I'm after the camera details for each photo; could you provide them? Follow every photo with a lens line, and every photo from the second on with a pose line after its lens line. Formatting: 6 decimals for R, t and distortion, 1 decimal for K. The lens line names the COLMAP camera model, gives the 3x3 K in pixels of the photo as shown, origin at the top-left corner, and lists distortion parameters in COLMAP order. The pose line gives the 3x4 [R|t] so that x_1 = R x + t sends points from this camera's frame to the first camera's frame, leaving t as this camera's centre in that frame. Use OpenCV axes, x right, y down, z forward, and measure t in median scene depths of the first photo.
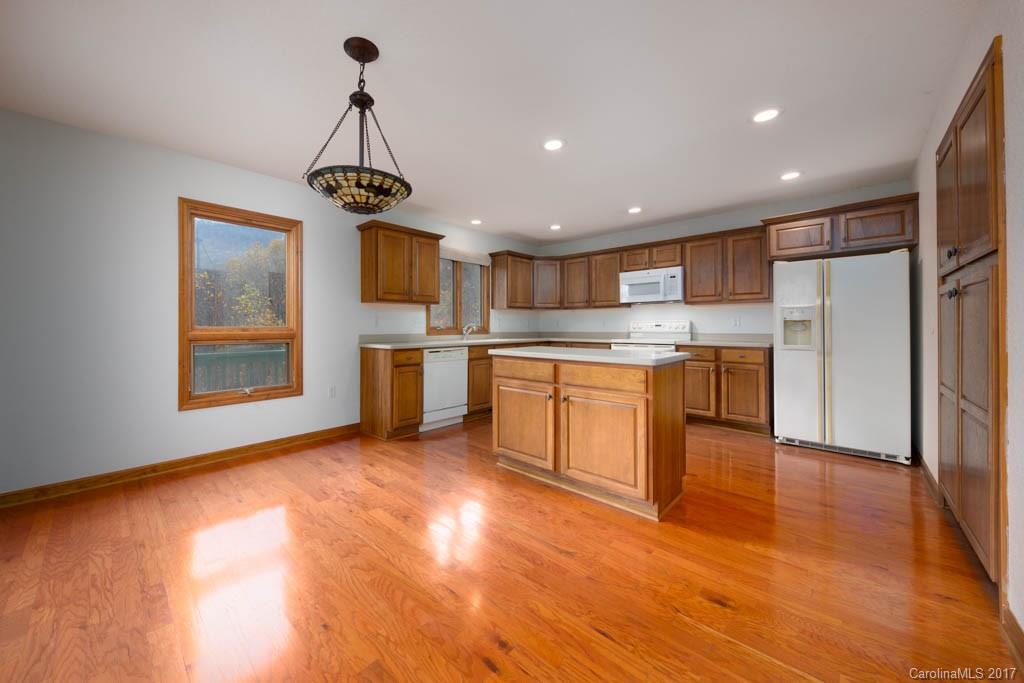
lens RADIAL K [[356.6, 0, 485.0], [0, 356.6, 323.4], [0, 0, 1]] dist [-0.009326, -0.000132]
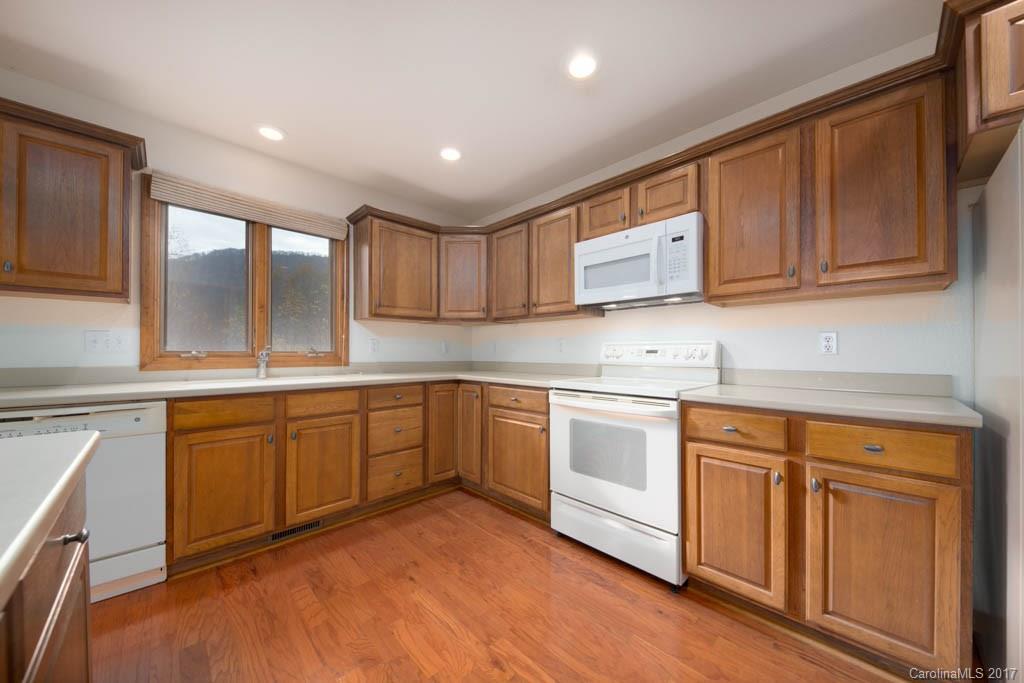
lens RADIAL K [[356.6, 0, 517.8], [0, 356.6, 349.5], [0, 0, 1]] dist [-0.009326, -0.000132]
pose [[0.999975, 0.005928, 0.003852, 0.325822], [-0.005929, 0.999982, 0.000219, 0.004301], [-0.003850, -0.000242, 0.999993, 0.557386]]
